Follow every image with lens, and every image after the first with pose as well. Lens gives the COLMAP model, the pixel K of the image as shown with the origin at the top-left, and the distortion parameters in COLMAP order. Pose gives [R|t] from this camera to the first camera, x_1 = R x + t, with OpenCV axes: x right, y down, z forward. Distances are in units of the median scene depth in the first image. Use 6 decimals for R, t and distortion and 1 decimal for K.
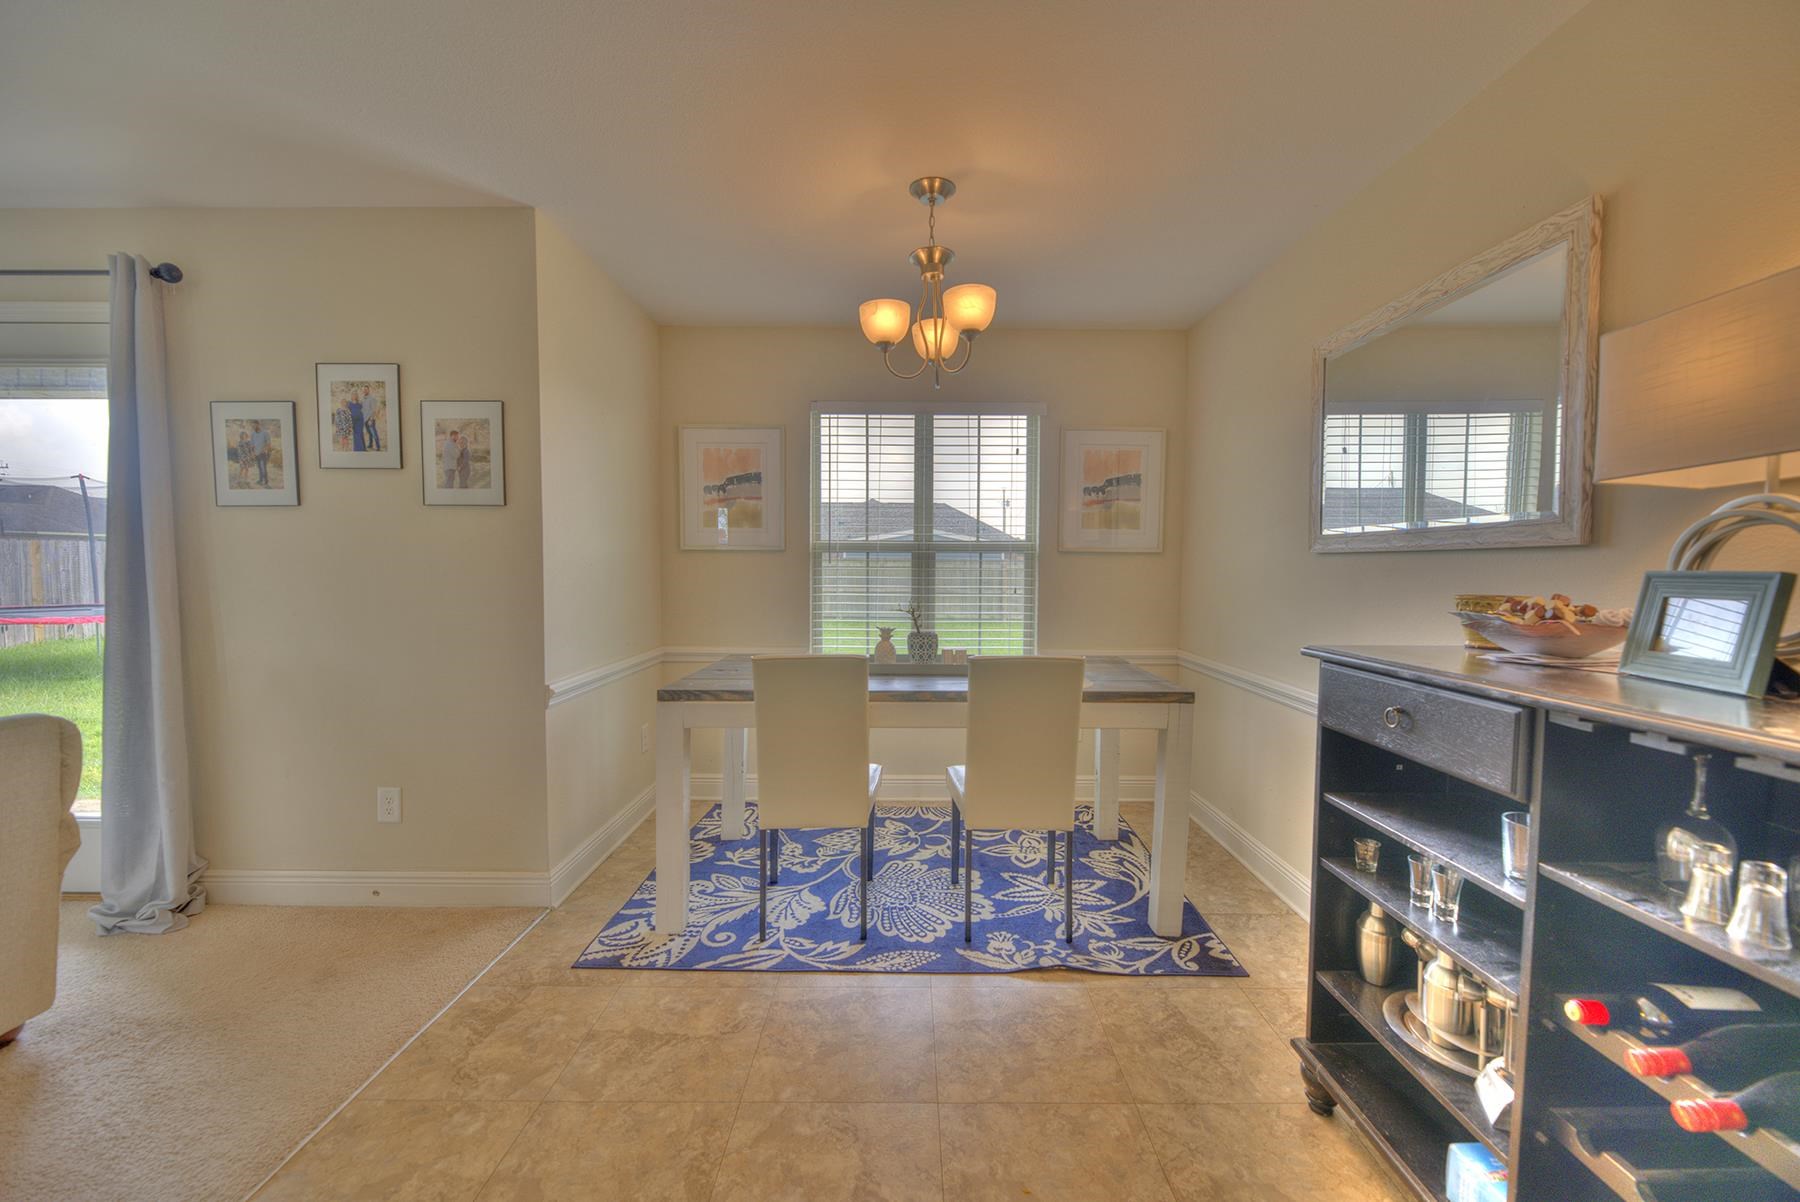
lens RADIAL K [[721.2, 0, 910.6], [0, 721.2, 601.0], [0, 0, 1]] dist [-0.001414, -0.003231]
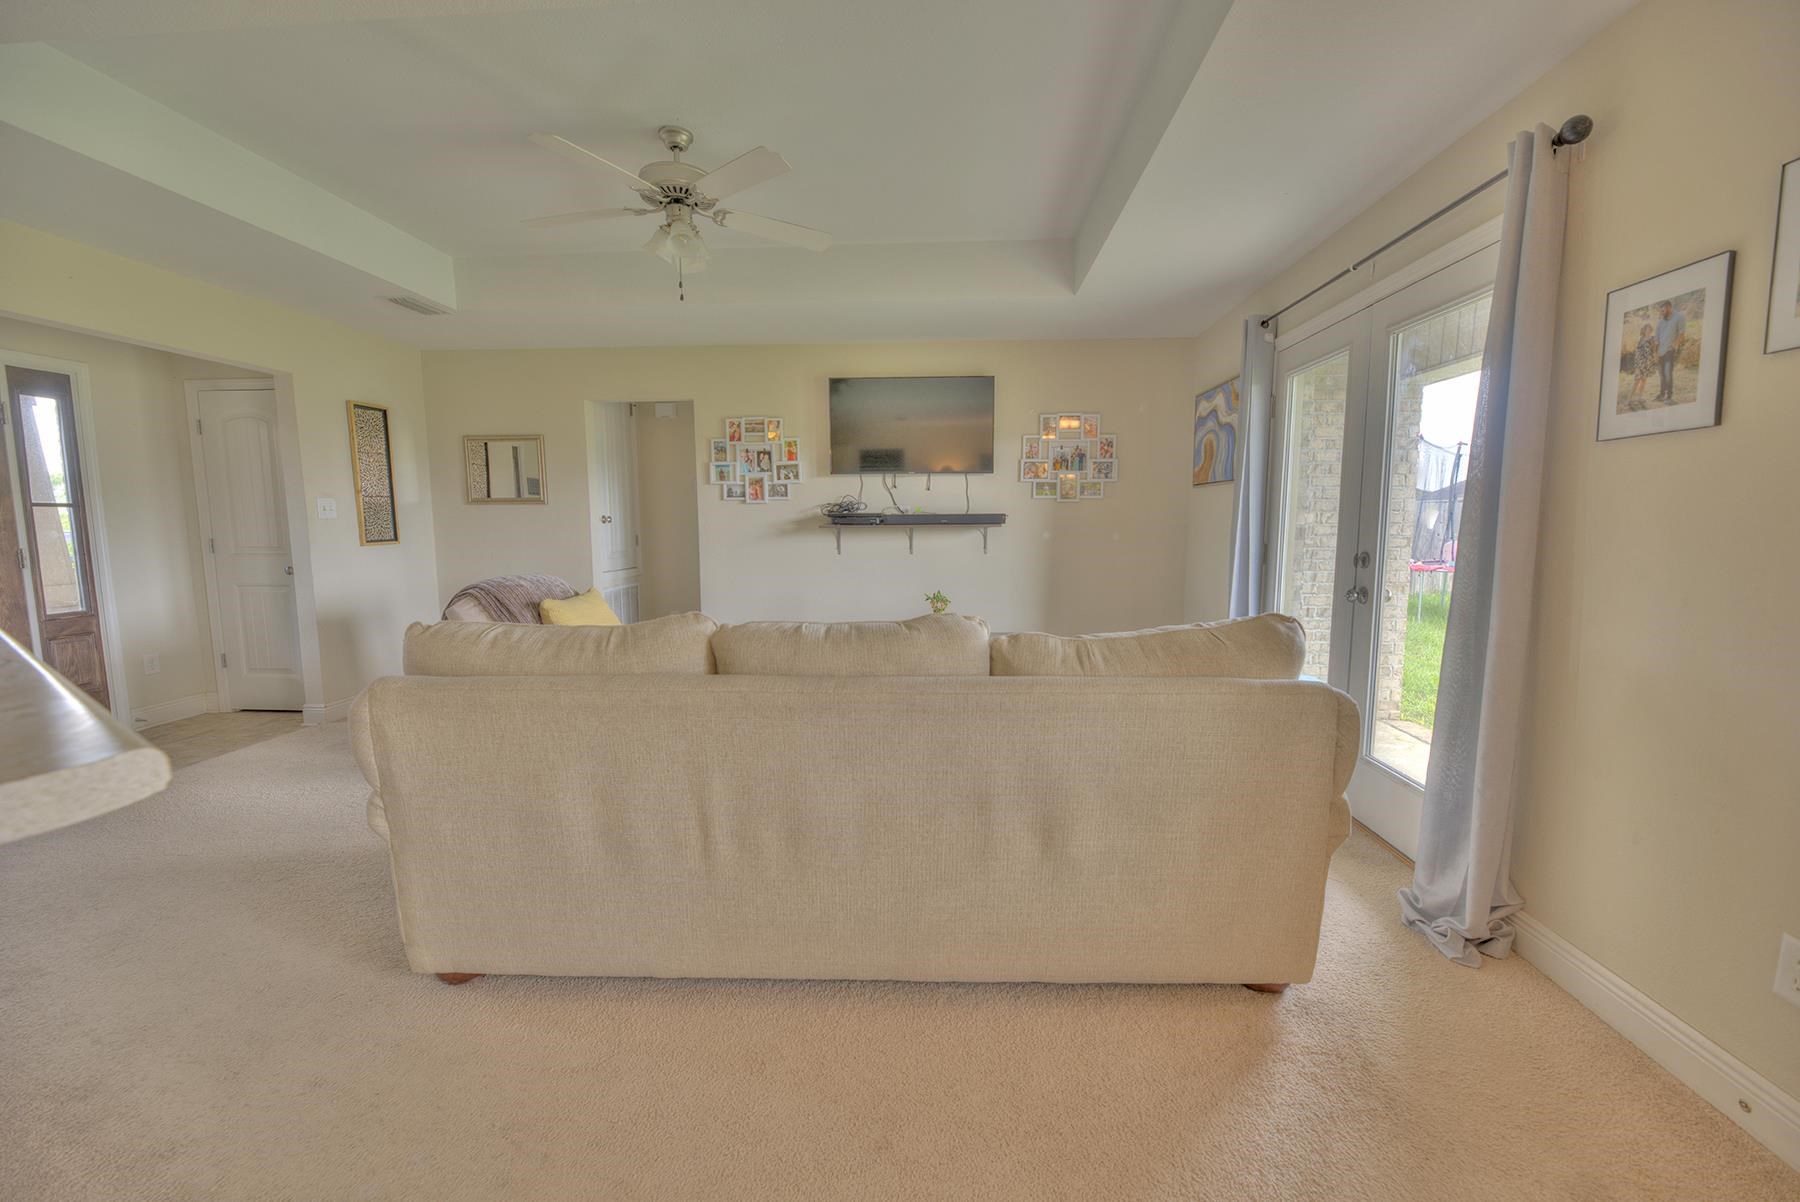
lens RADIAL K [[721.2, 0, 907.6], [0, 721.2, 599.9], [0, 0, 1]] dist [-0.001414, -0.003231]
pose [[-0.065711, 0.103185, -0.992489, -0.191208], [-0.049350, 0.993086, 0.106515, -0.017055], [0.996618, 0.055979, -0.060164, 0.364865]]
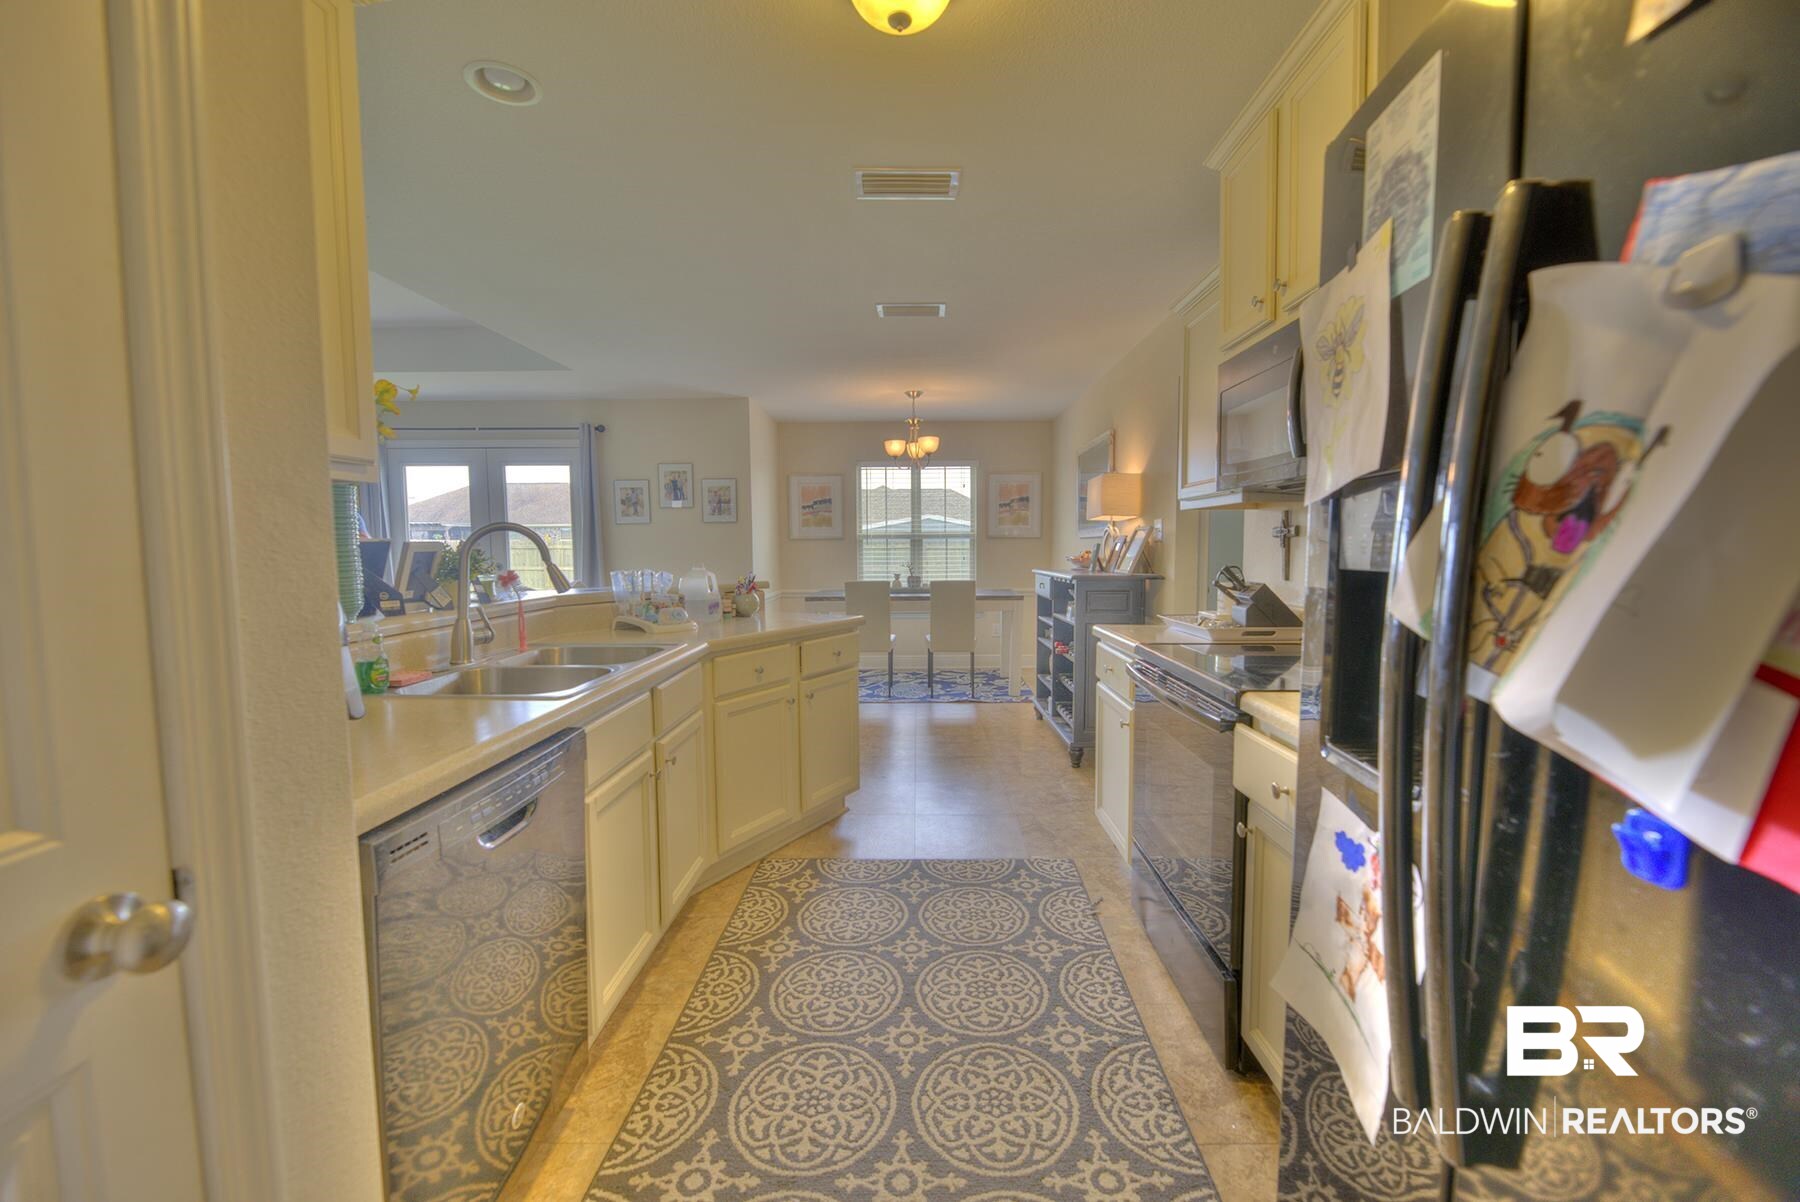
lens RADIAL K [[721.2, 0, 910.6], [0, 721.2, 596.1], [0, 0, 1]] dist [-0.001414, -0.003231]
pose [[0.999817, -0.010790, -0.015777, 0.047204], [0.011082, 0.999766, 0.018567, 0.075147], [0.015573, -0.018739, 0.999703, -1.385430]]
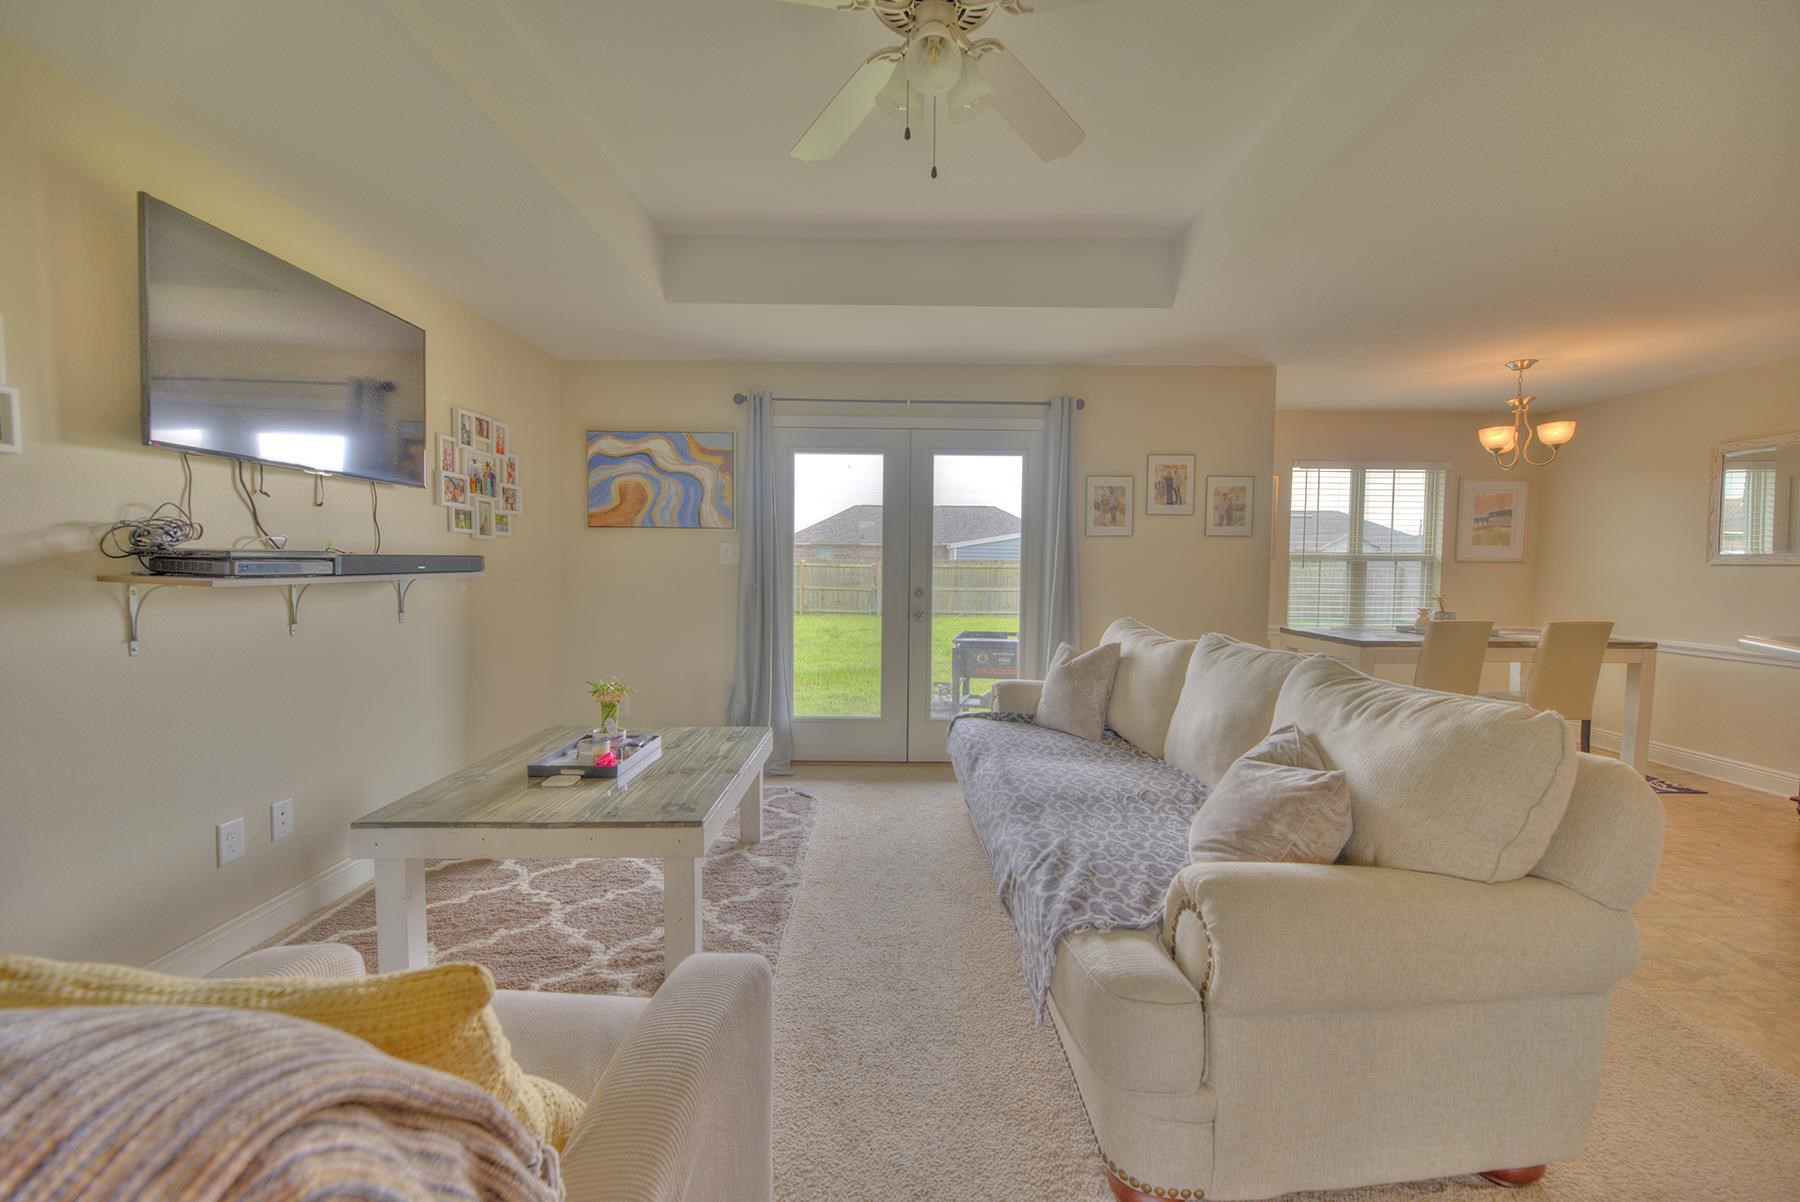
lens RADIAL K [[721.2, 0, 911.1], [0, 721.2, 598.7], [0, 0, 1]] dist [-0.001414, -0.003231]
pose [[0.999993, 0.000887, 0.003759, -1.397666], [-0.000880, 0.999998, -0.001868, 0.022225], [-0.003761, 0.001865, 0.999991, -0.737884]]
